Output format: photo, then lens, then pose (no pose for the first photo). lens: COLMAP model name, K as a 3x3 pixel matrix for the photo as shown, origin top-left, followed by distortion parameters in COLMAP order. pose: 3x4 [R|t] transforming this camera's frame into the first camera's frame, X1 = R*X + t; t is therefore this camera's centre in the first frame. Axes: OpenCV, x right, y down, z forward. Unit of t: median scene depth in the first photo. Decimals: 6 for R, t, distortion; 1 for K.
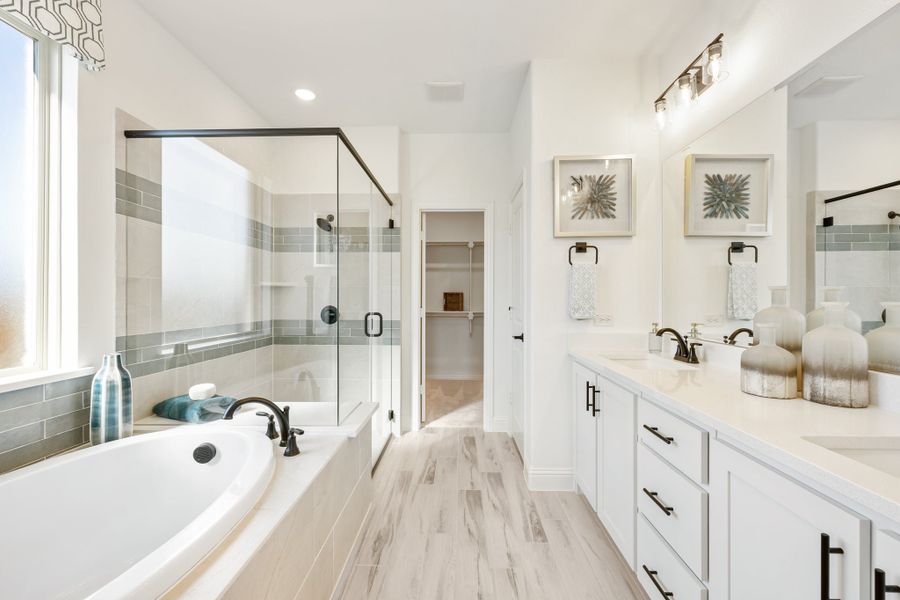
lens RADIAL K [[359.9, 0, 446.7], [0, 359.9, 298.4], [0, 0, 1]] dist [-0.000059, -0.000675]
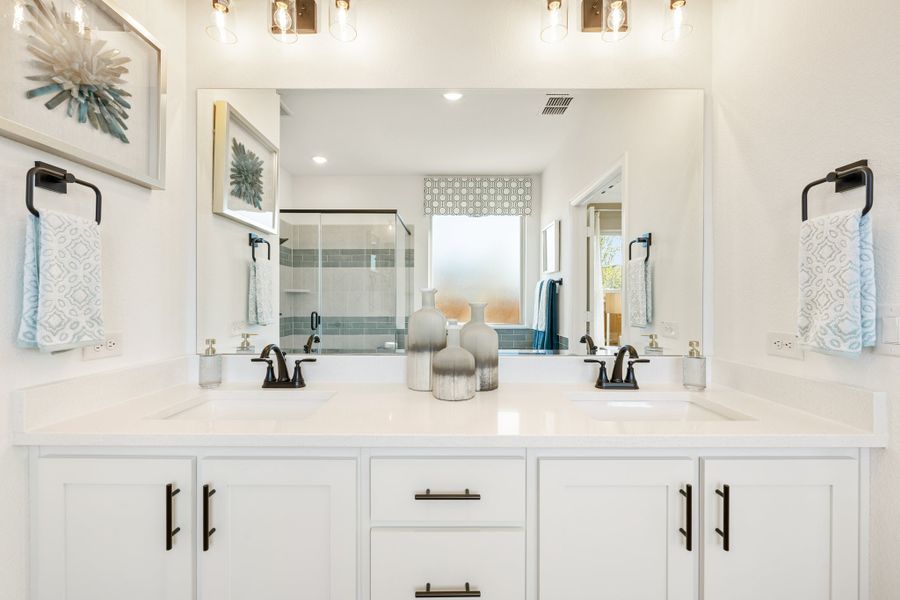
lens RADIAL K [[359.9, 0, 446.1], [0, 359.9, 300.9], [0, 0, 1]] dist [-0.000059, -0.000675]
pose [[-0.034556, 0.000194, 0.999403, -0.059828], [-0.001926, 0.999998, -0.000260, 0.000432], [-0.999401, -0.001934, -0.034556, 0.576273]]
